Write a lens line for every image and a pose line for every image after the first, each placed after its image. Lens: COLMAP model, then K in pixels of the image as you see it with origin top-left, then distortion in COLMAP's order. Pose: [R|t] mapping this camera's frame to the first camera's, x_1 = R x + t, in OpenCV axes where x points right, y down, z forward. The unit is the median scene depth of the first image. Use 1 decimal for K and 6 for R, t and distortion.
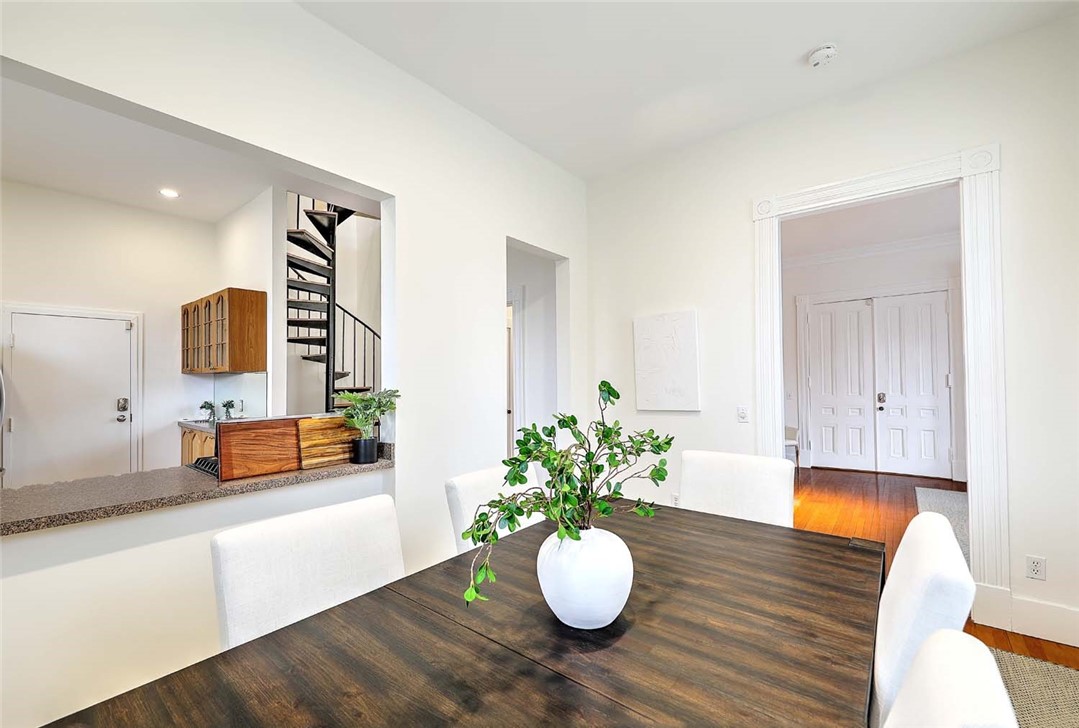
lens RADIAL K [[445.8, 0, 534.5], [0, 445.8, 373.1], [0, 0, 1]] dist [0.000182, 0.000014]
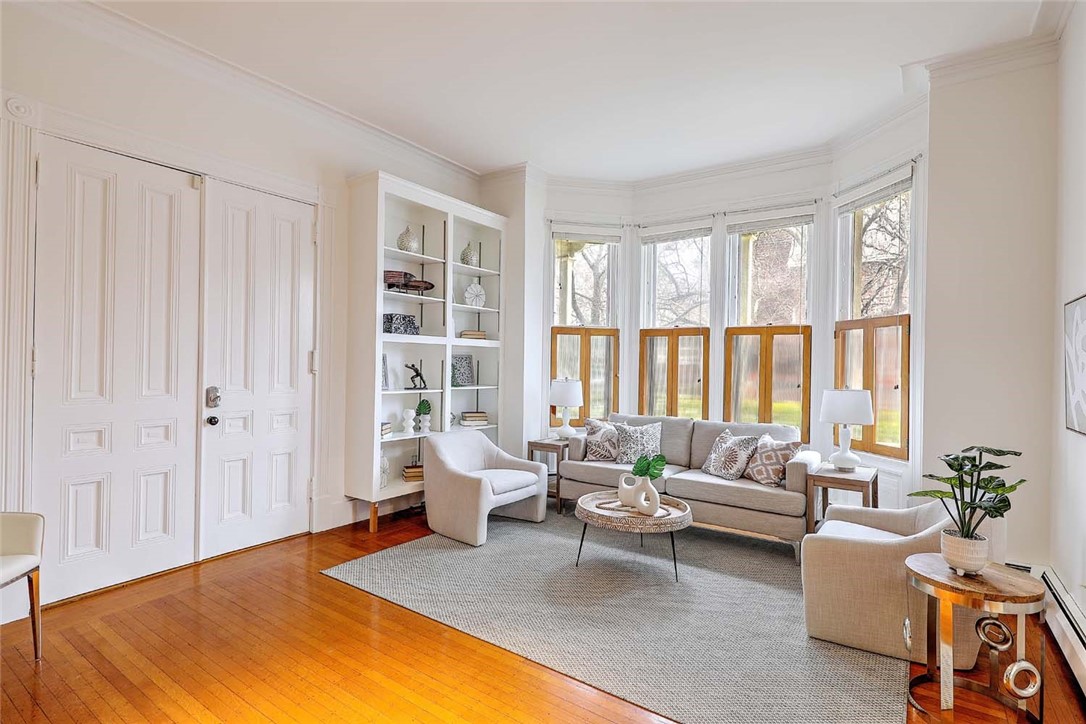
lens RADIAL K [[539.4, 0, 543.1], [0, 539.4, 361.3], [0, 0, 1]] dist [0.007150, -0.000495]
pose [[-0.068800, 0.011573, 0.997563, 0.267197], [-0.031131, 0.999421, -0.013741, 0.020995], [-0.997145, -0.032001, -0.068400, 0.950853]]
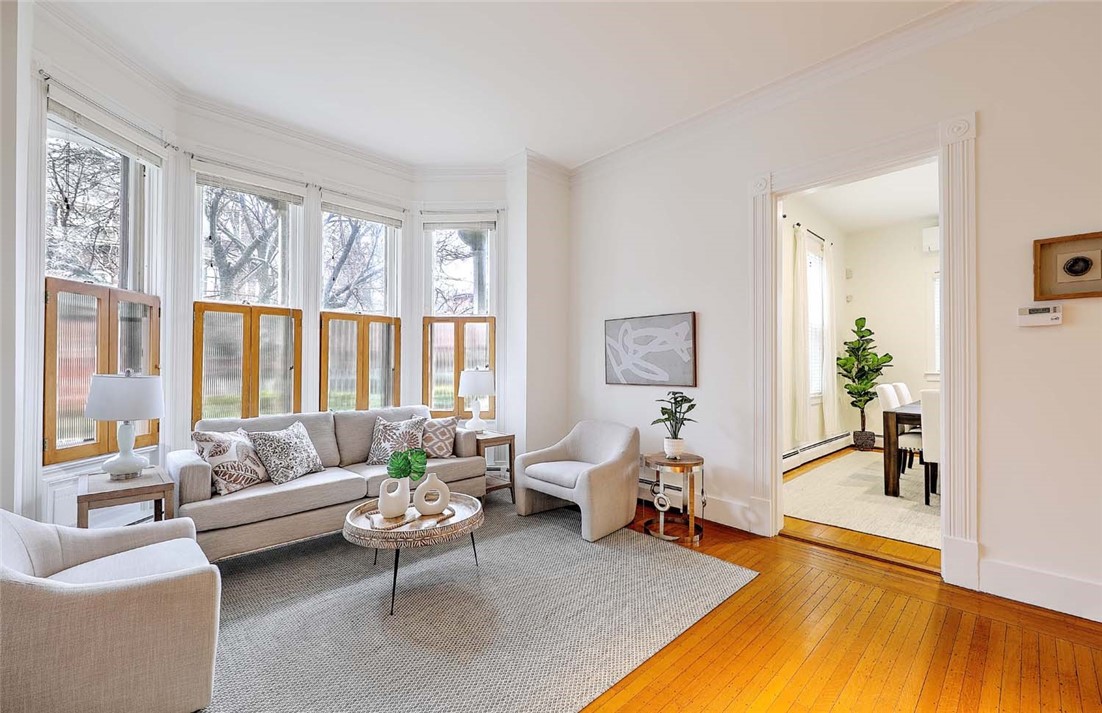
lens RADIAL K [[459.1, 0, 554.8], [0, 459.1, 358.8], [0, 0, 1]] dist [0.010313, -0.000144]
pose [[-0.992940, 0.009282, 0.118252, 0.791873], [0.005938, 0.999573, -0.028599, 0.042128], [-0.118467, -0.027695, -0.992572, 1.311029]]
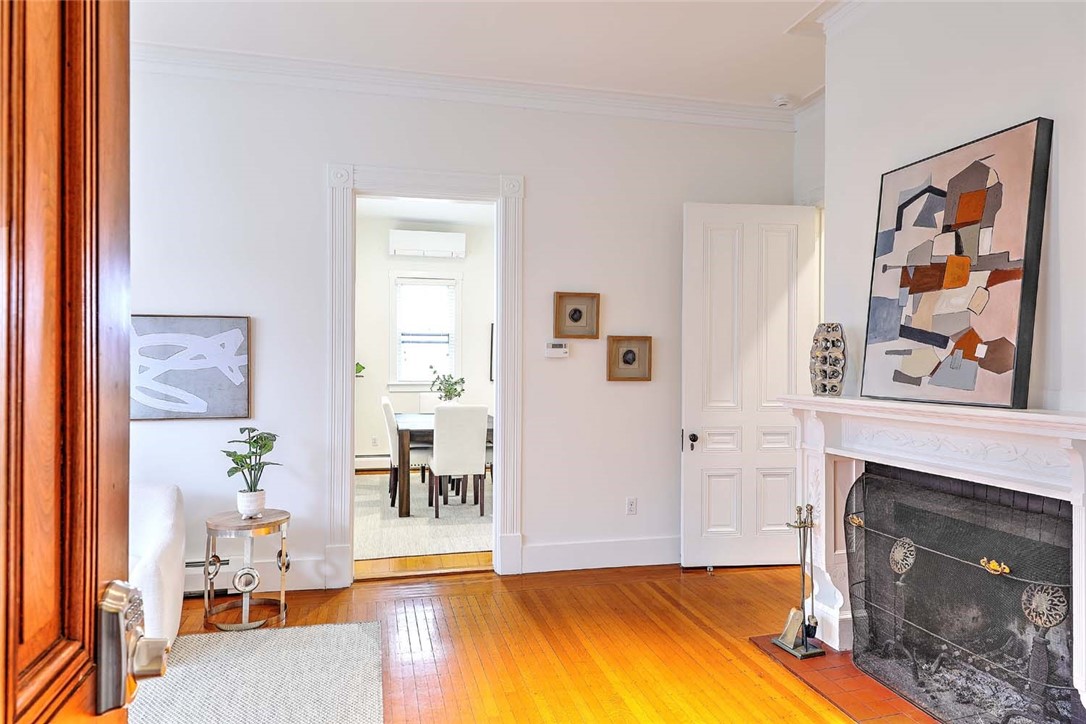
lens RADIAL K [[697.1, 0, 547.0], [0, 697.1, 360.9], [0, 0, 1]] dist [-0.000390, -0.000170]
pose [[-0.598115, 0.003052, -0.801404, 1.139509], [0.012045, 0.999914, -0.005182, 0.004241], [0.801319, -0.012752, -0.598101, 1.331873]]
